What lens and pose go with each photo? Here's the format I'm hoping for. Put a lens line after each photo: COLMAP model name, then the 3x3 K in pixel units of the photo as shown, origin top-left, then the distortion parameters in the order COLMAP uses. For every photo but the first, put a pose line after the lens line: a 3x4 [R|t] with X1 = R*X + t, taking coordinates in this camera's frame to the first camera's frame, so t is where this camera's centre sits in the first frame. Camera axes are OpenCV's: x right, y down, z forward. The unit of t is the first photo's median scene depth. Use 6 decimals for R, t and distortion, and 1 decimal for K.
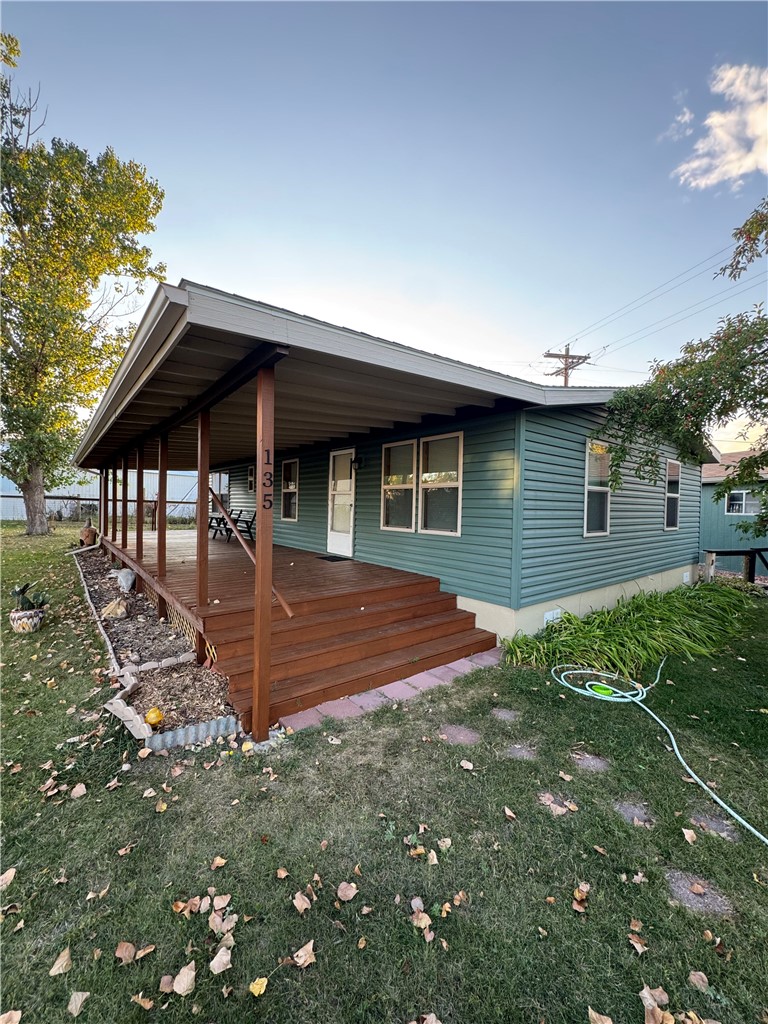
lens RADIAL K [[409.0, 0, 384.7], [0, 409.0, 510.9], [0, 0, 1]] dist [-0.002793, -0.000062]
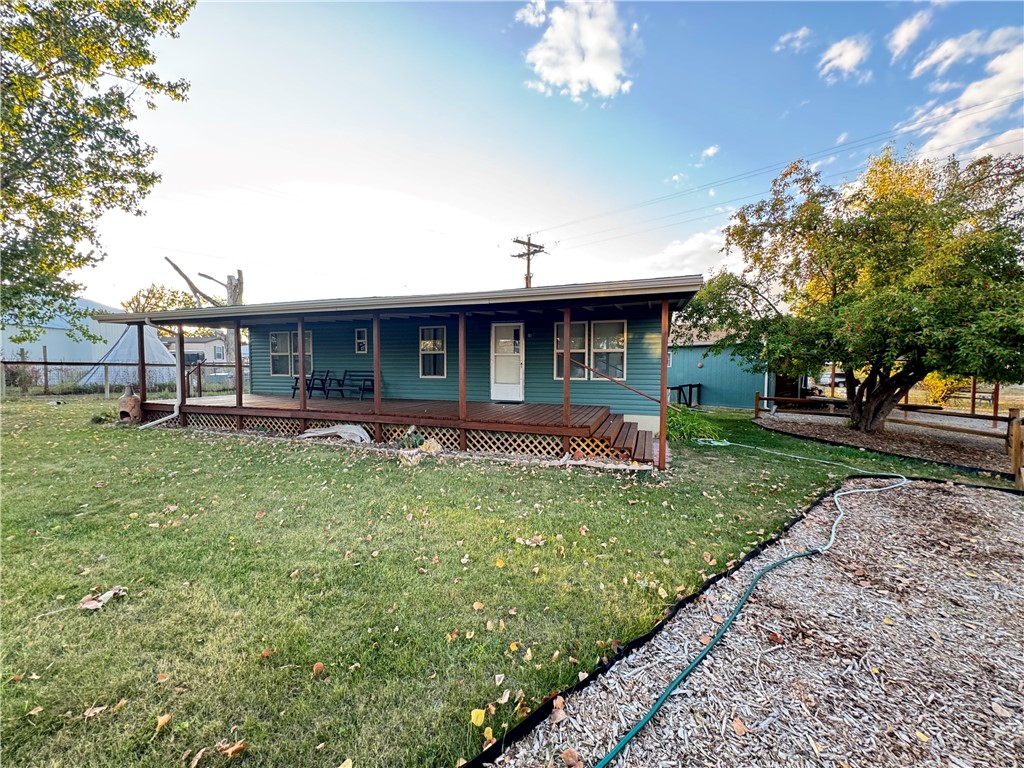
lens RADIAL K [[409.0, 0, 513.0], [0, 409.0, 384.0], [0, 0, 1]] dist [-0.002793, -0.000062]
pose [[0.850695, -0.038839, 0.524223, -0.772730], [0.020065, 0.998939, 0.041450, -0.002630], [-0.525276, -0.024742, 0.850572, -0.155621]]
